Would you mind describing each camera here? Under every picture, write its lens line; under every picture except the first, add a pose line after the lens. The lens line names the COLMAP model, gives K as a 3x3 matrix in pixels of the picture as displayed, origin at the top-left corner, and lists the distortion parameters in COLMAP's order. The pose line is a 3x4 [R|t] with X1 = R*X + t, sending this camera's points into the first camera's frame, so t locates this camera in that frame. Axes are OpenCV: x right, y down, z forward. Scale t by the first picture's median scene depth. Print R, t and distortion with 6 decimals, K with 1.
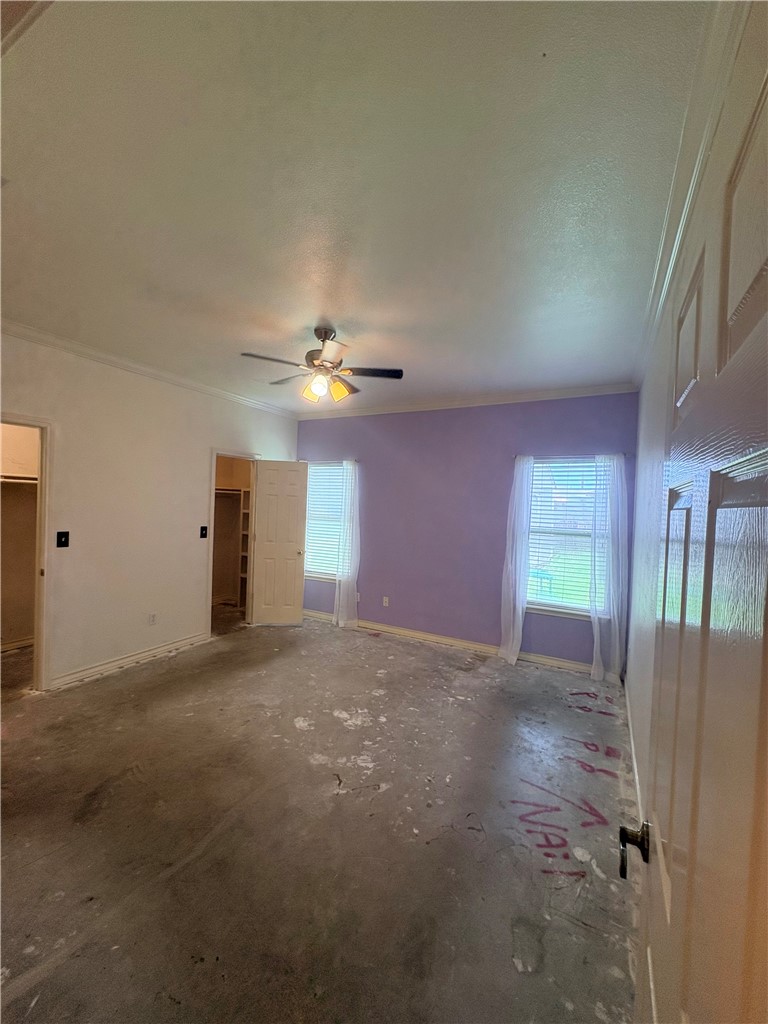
lens RADIAL K [[406.9, 0, 385.3], [0, 406.9, 506.5], [0, 0, 1]] dist [-0.001781, 0.000242]
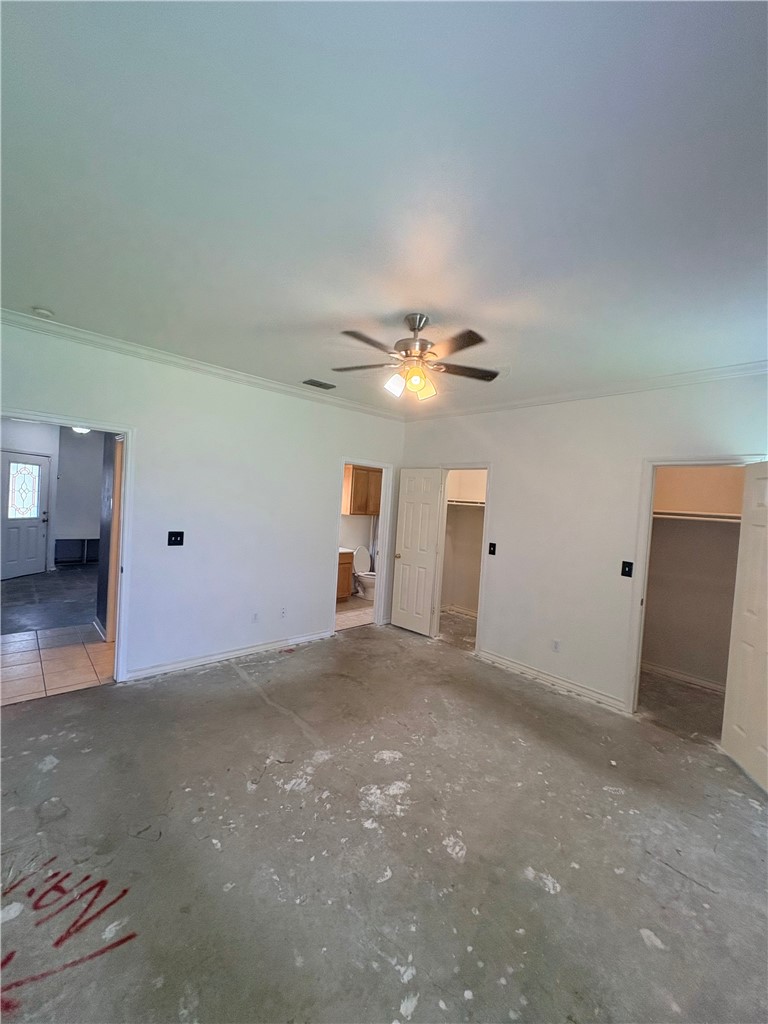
lens RADIAL K [[406.9, 0, 381.5], [0, 406.9, 517.1], [0, 0, 1]] dist [-0.001781, 0.000242]
pose [[-0.323004, -0.018494, -0.946217, 0.589356], [-0.084900, 0.996344, 0.009508, -0.003324], [0.942582, 0.083405, -0.323393, 1.089117]]
